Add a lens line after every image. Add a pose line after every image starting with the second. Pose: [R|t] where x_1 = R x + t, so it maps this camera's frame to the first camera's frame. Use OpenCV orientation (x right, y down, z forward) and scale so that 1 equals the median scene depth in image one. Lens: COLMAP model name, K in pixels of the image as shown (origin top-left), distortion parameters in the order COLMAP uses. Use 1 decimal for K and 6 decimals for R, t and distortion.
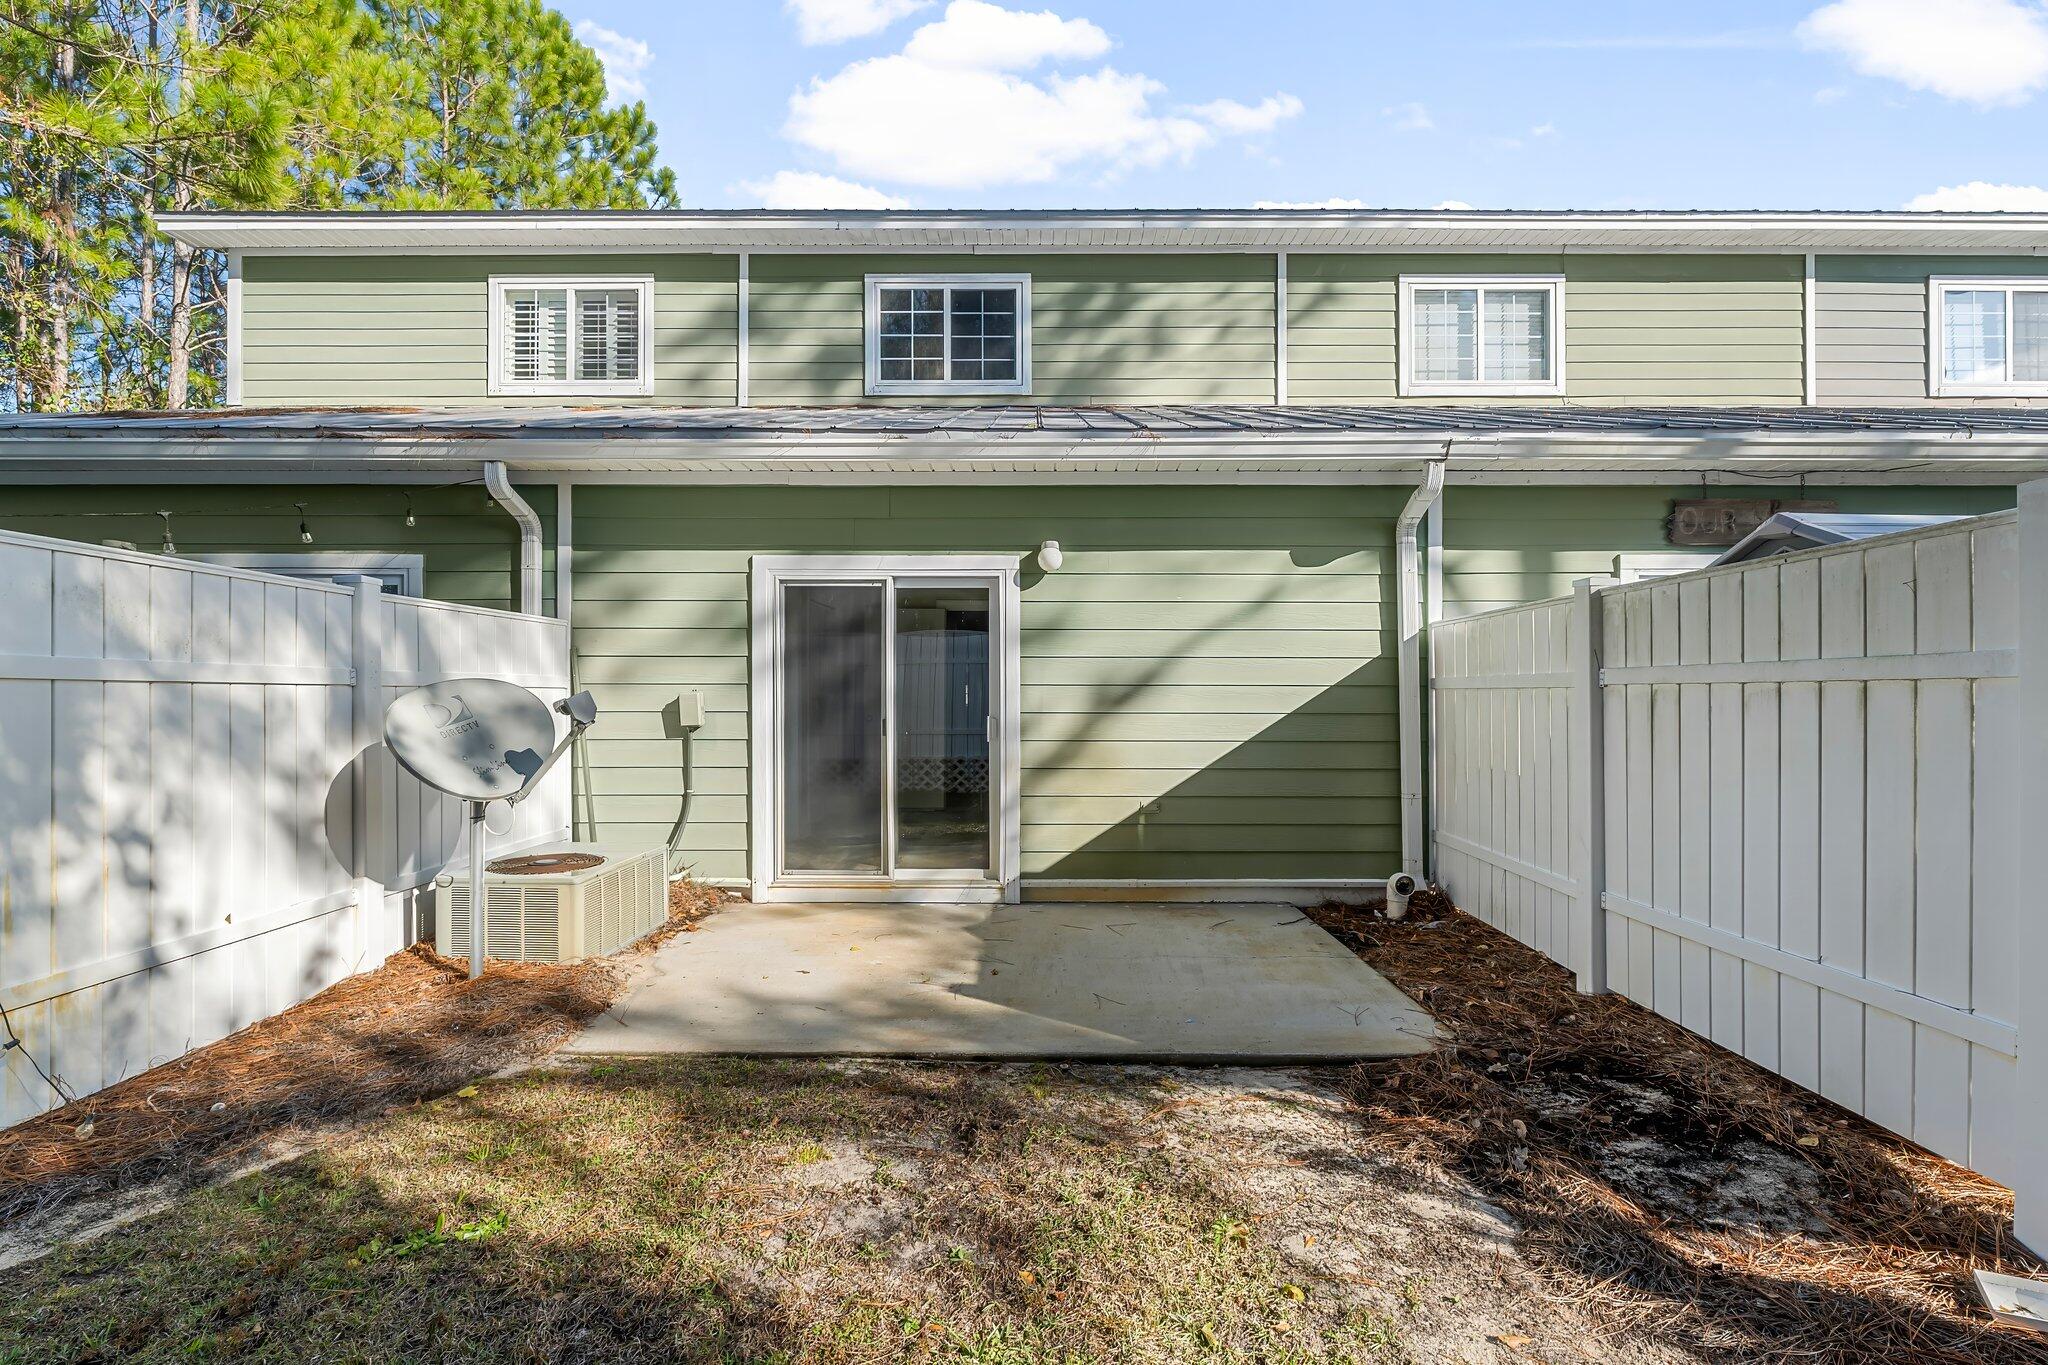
lens RADIAL K [[926.6, 0, 1025.2], [0, 926.6, 690.3], [0, 0, 1]] dist [-0.004421, -0.000498]
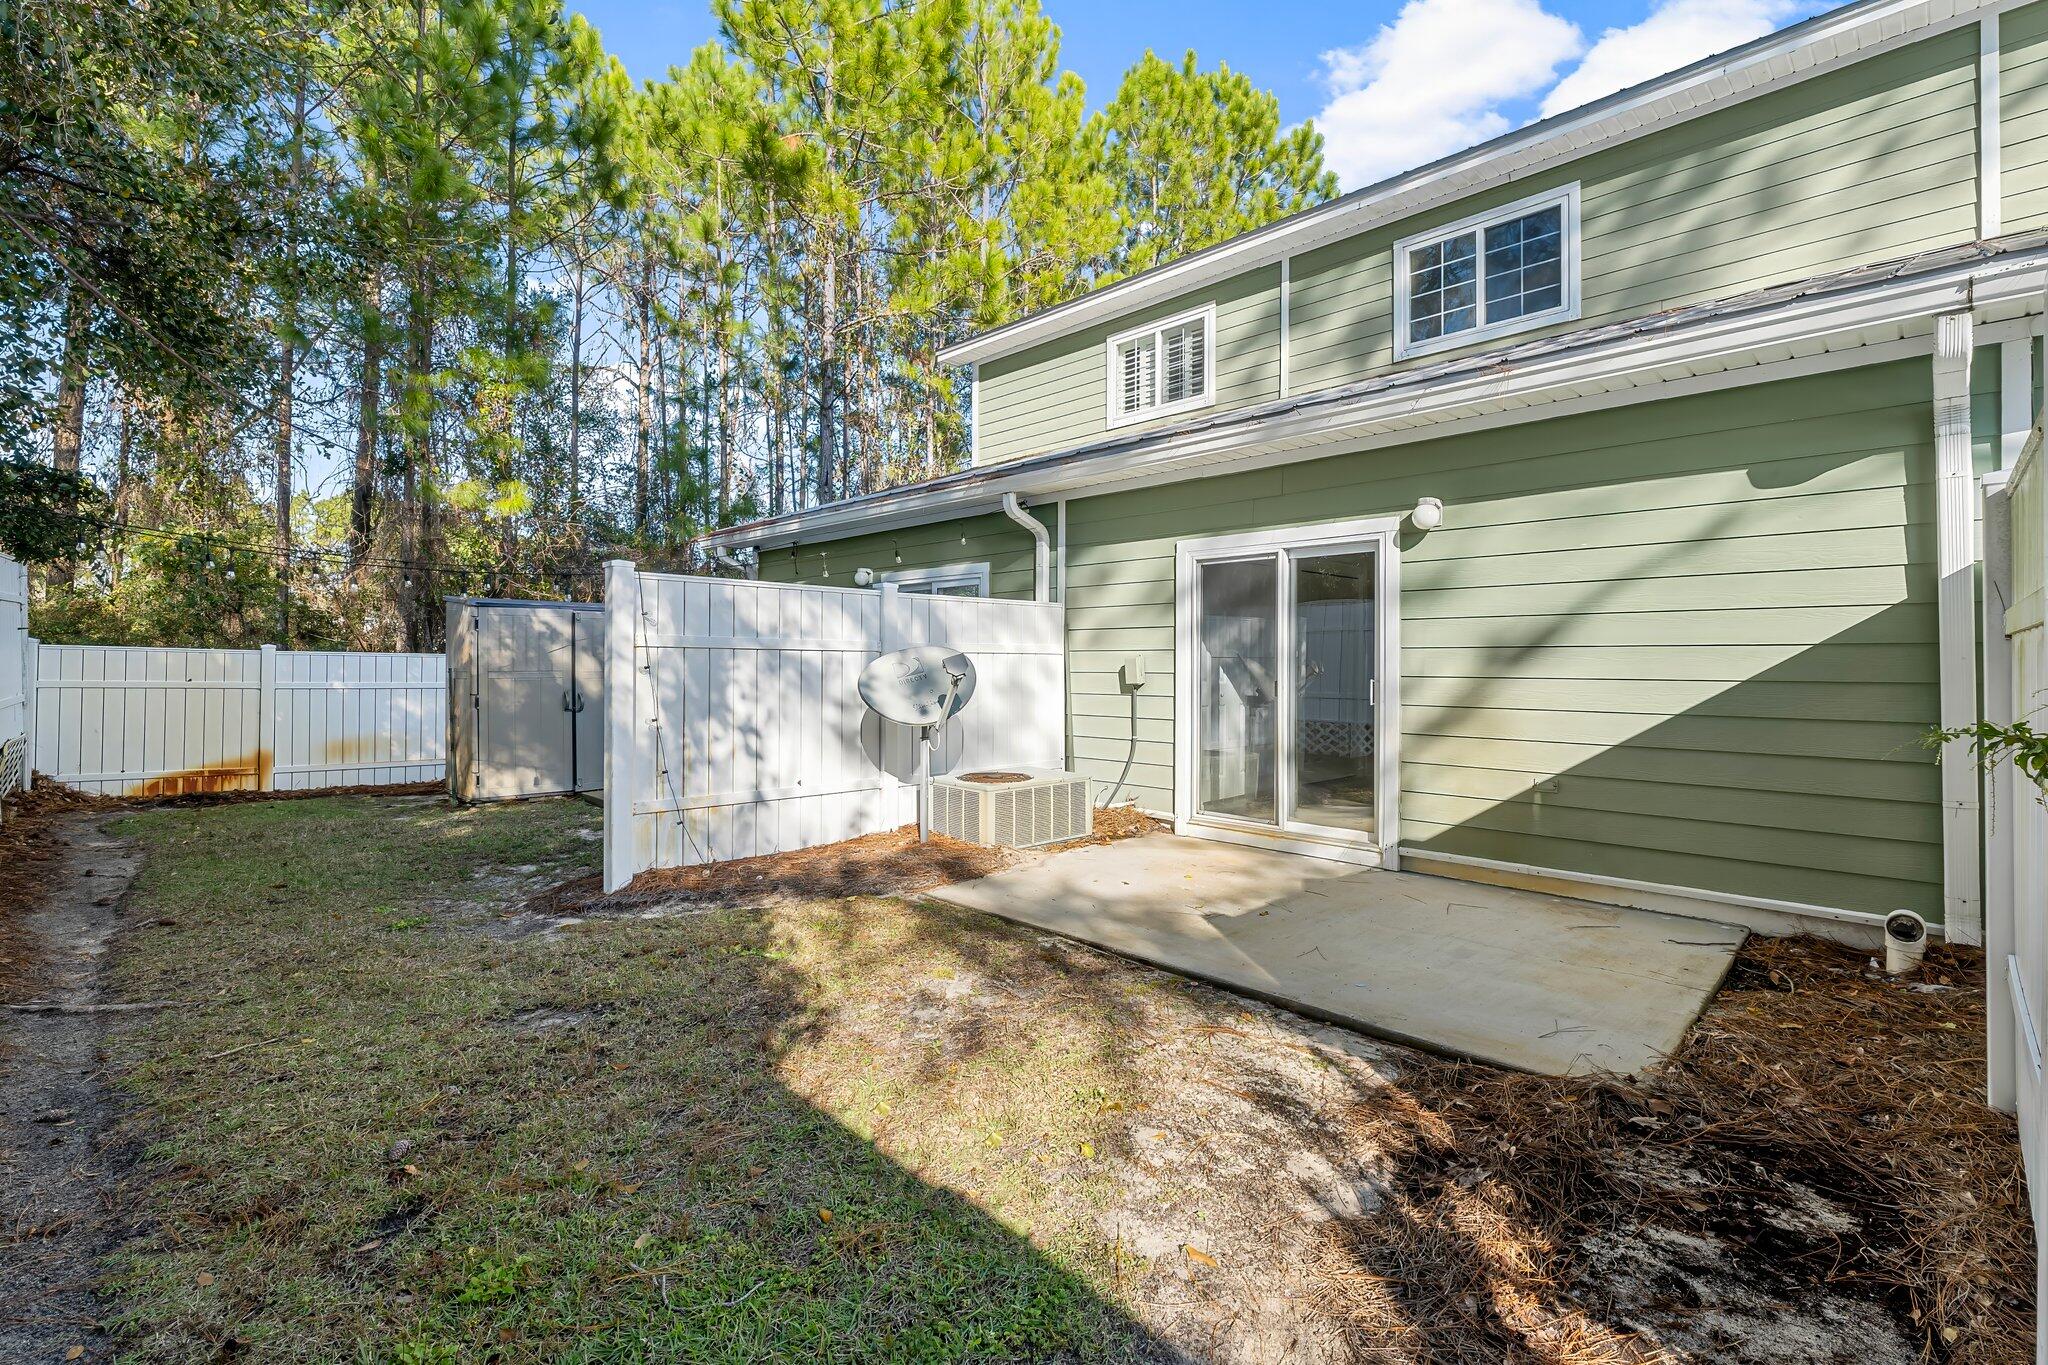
lens RADIAL K [[926.6, 0, 1045.8], [0, 926.6, 653.7], [0, 0, 1]] dist [-0.004421, -0.000498]
pose [[0.704193, -0.006266, -0.709981, 0.427646], [-0.000410, 0.999957, -0.009232, 0.009806], [0.710009, 0.006793, 0.704160, 0.046702]]
